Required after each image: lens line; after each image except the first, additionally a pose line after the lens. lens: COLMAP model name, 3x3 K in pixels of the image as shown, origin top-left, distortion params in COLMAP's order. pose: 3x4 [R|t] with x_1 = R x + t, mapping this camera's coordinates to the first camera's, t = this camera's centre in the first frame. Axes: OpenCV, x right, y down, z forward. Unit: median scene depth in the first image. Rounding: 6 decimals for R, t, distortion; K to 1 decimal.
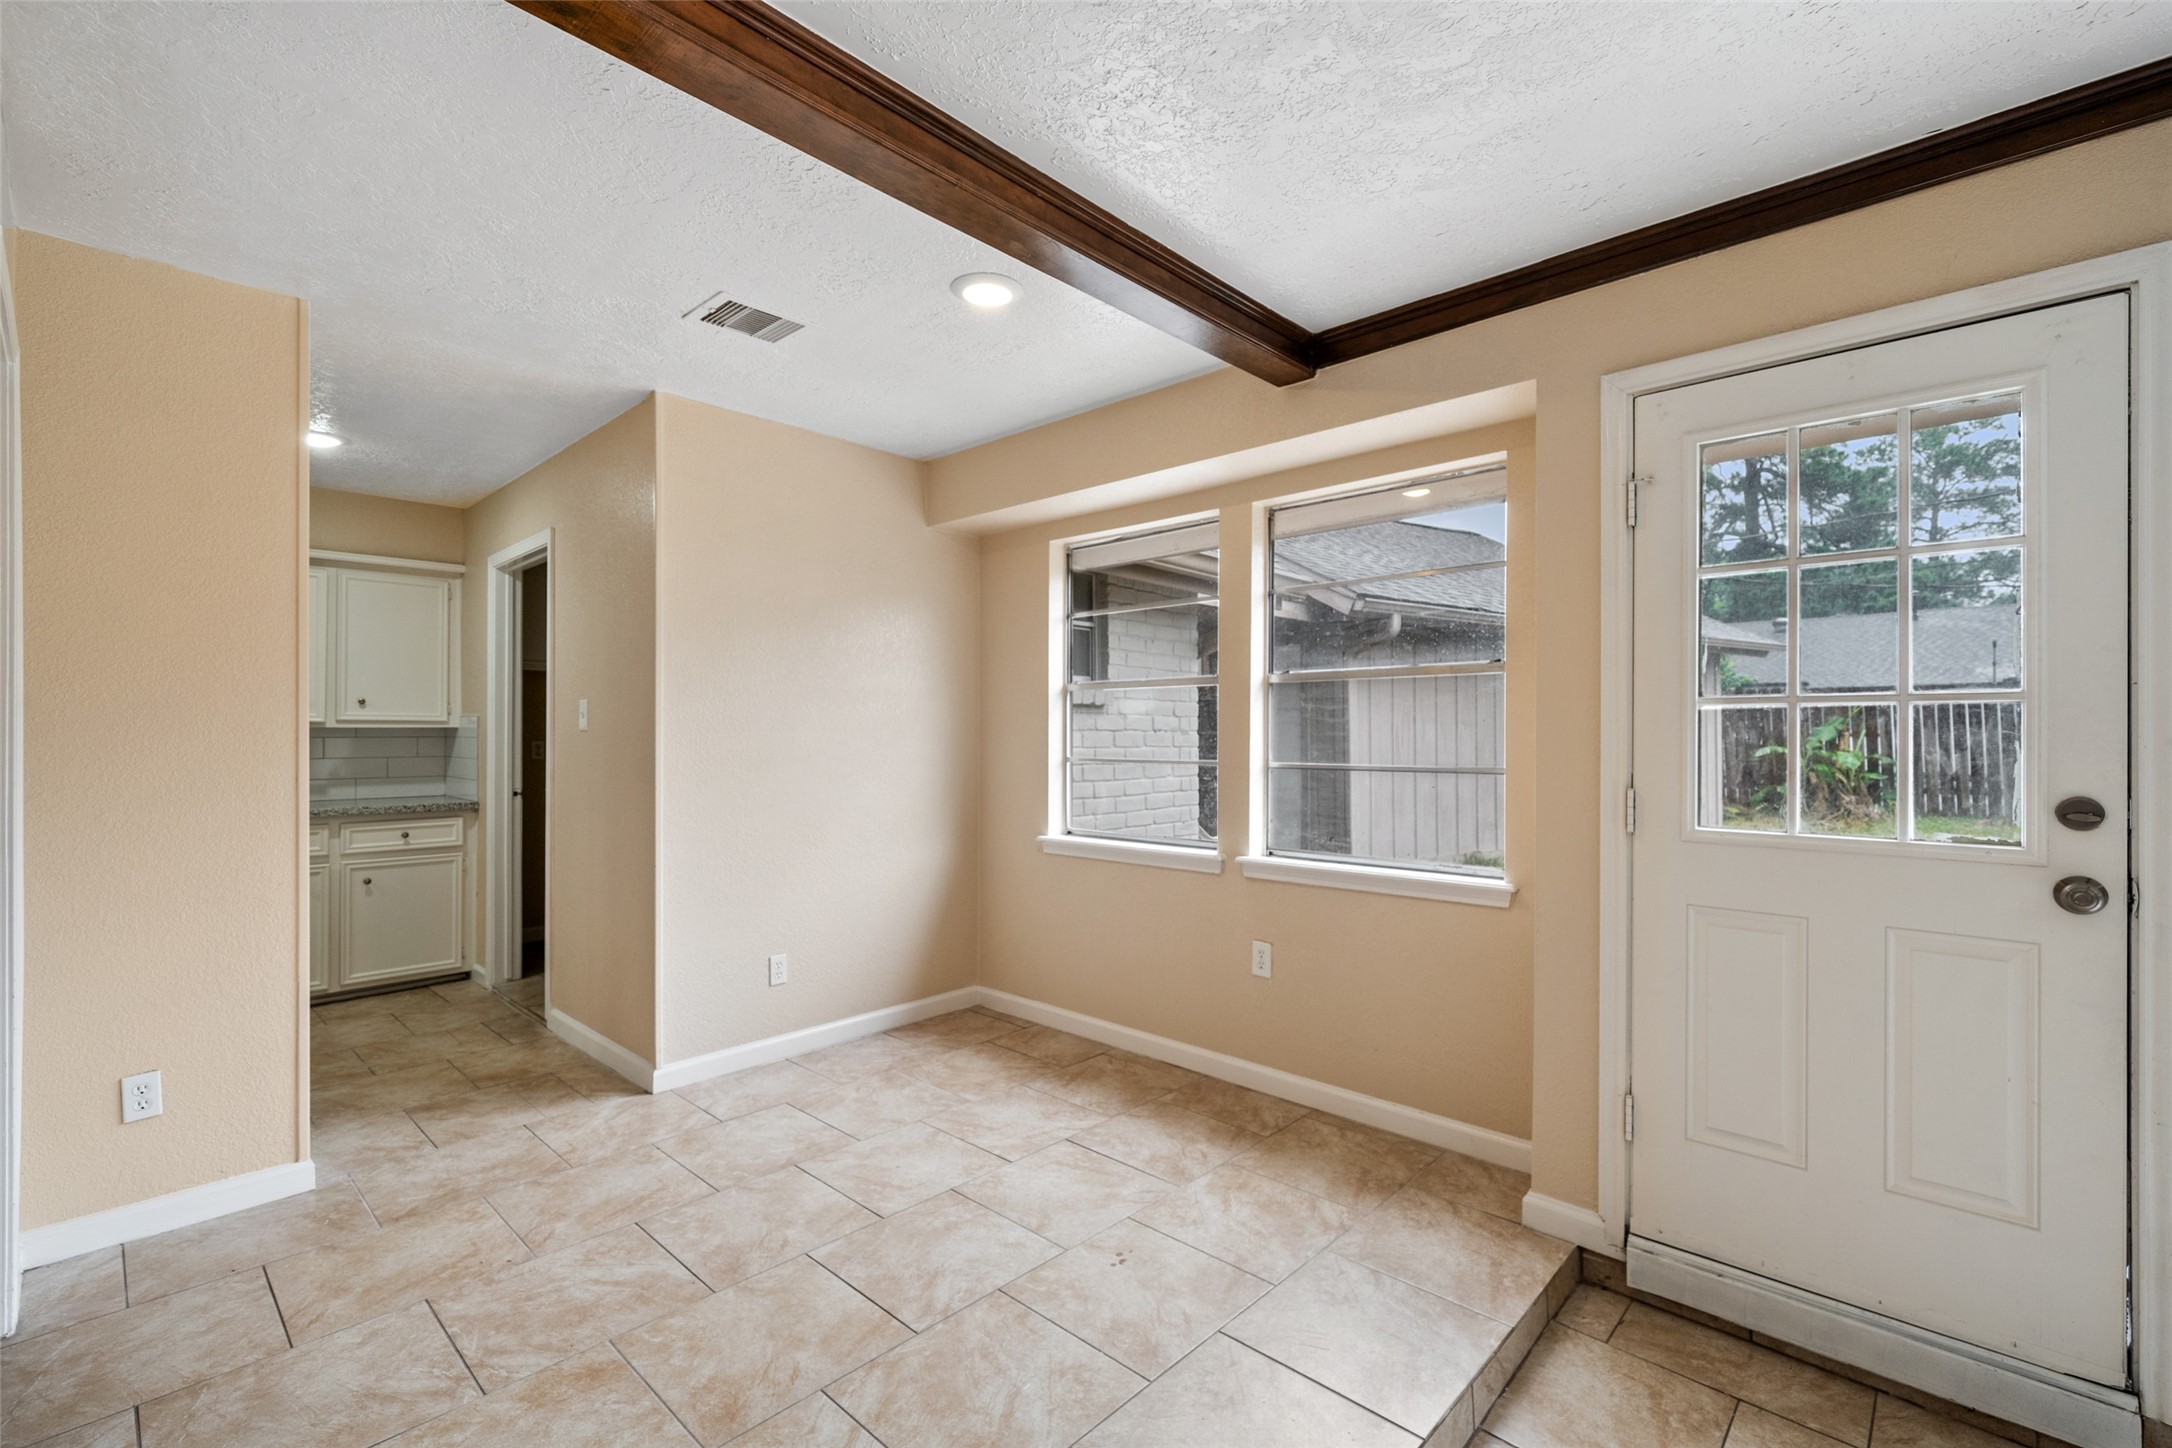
lens RADIAL K [[939.4, 0, 1089.9], [0, 939.4, 730.5], [0, 0, 1]] dist [-0.000473, -0.000041]
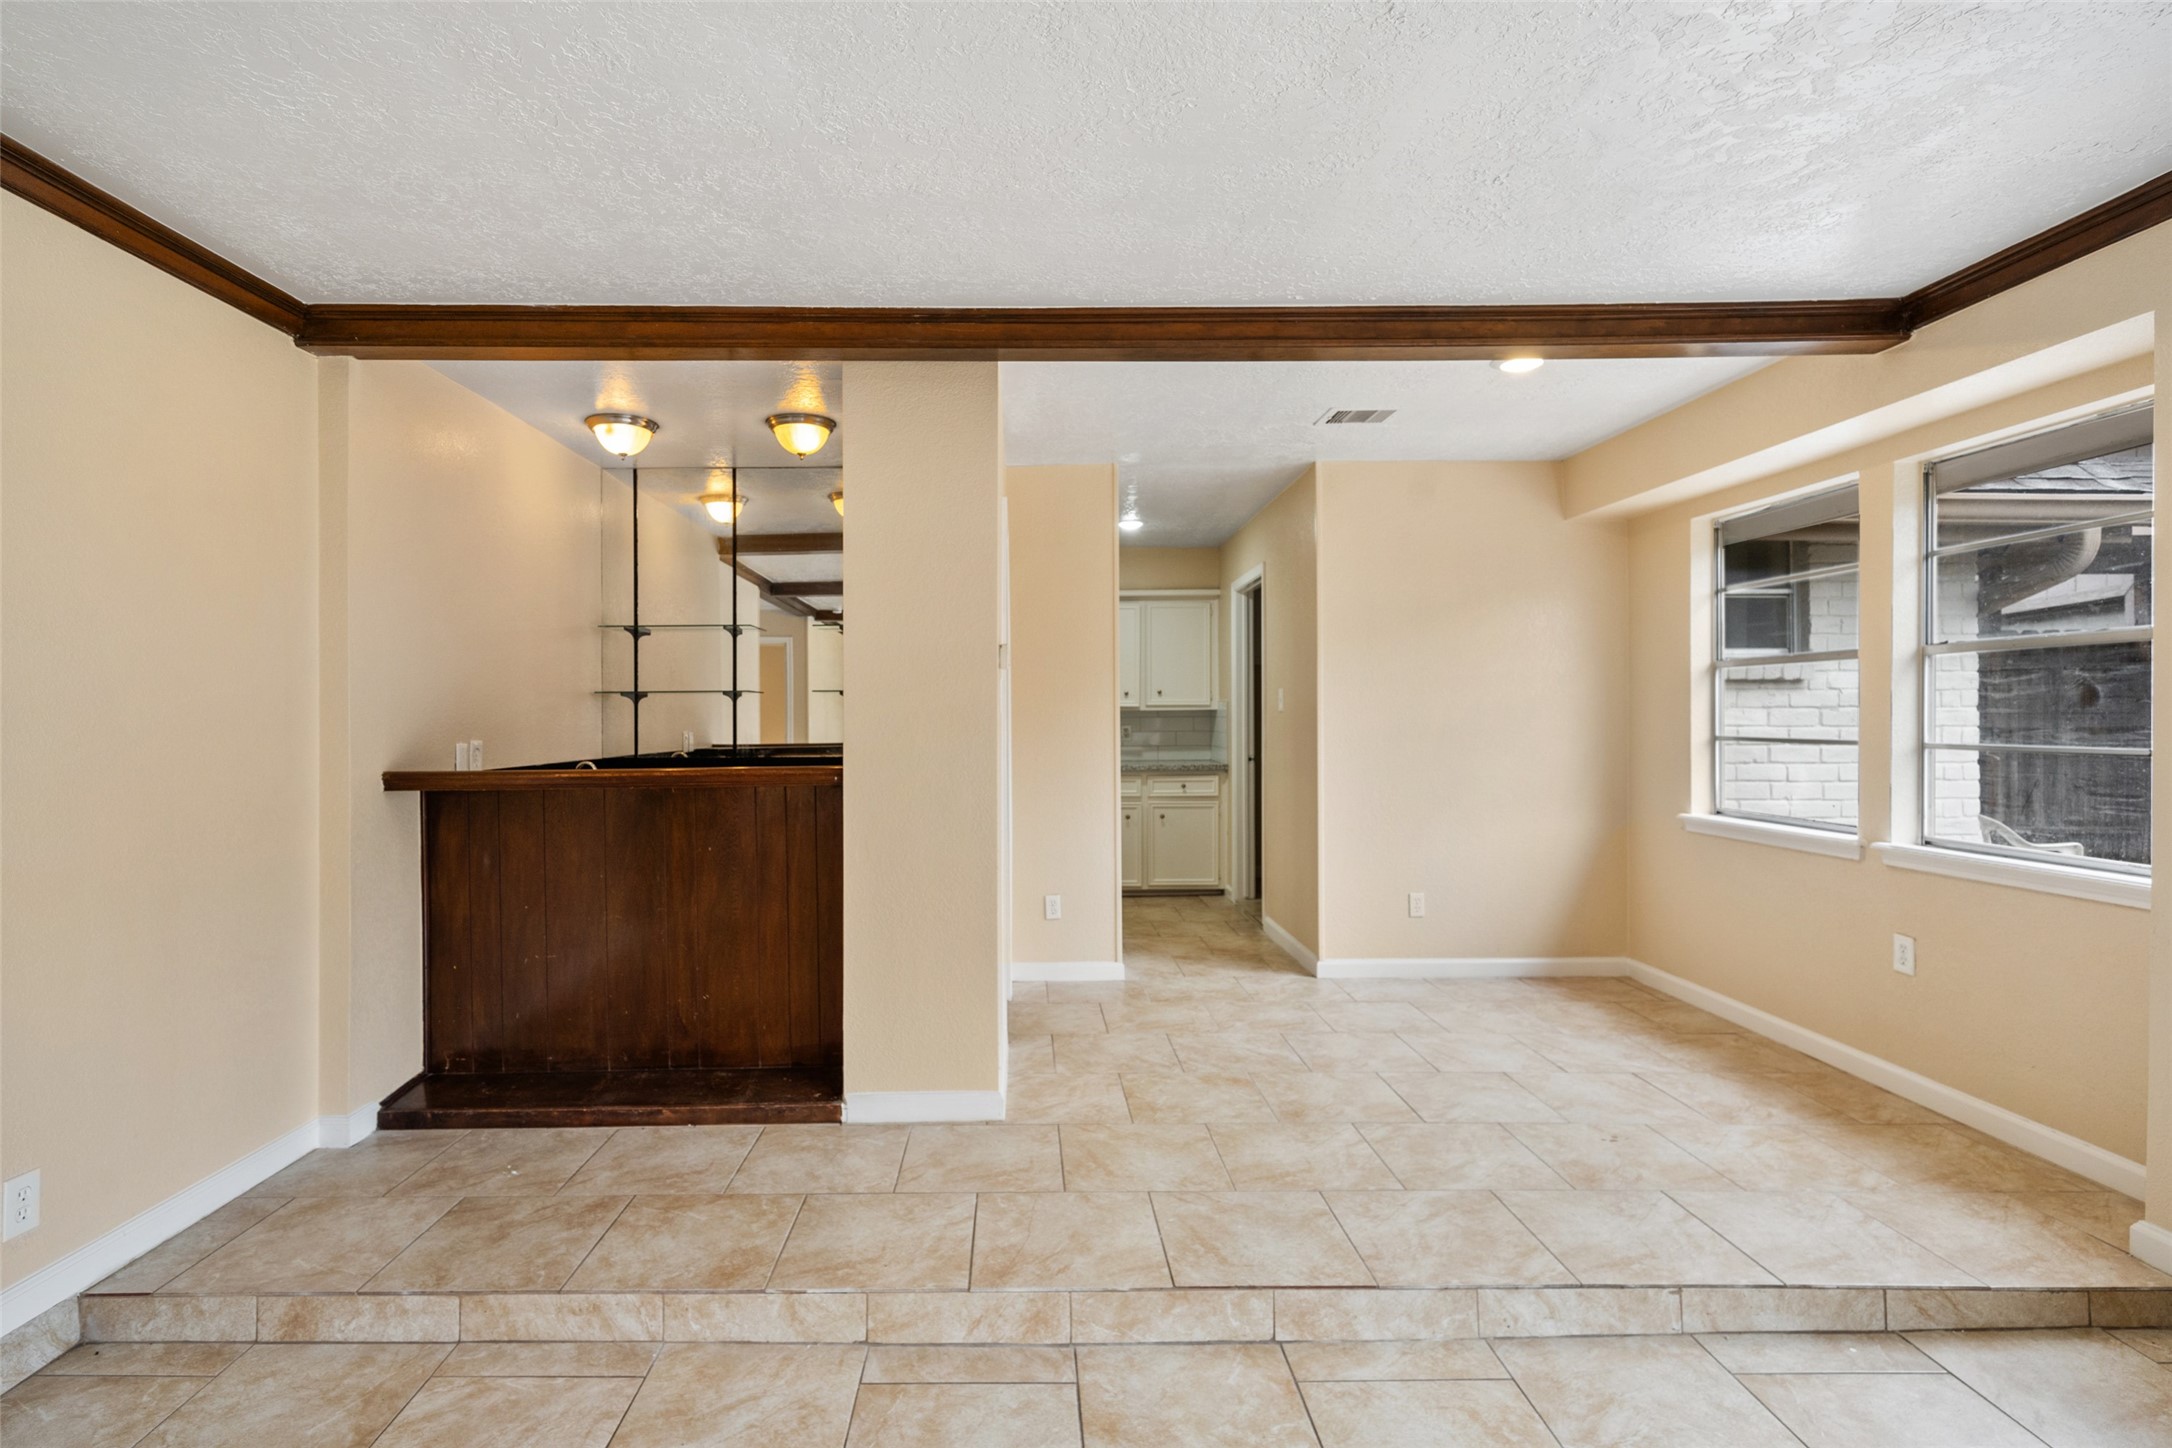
lens RADIAL K [[1027.0, 0, 1024.6], [0, 1027.0, 727.0], [0, 0, 1]] dist [-0.000582, -0.000011]
pose [[0.683555, 0.005094, -0.729881, 0.329556], [0.007777, 0.999868, 0.014261, -0.001963], [0.729858, -0.015425, 0.683425, -0.322619]]
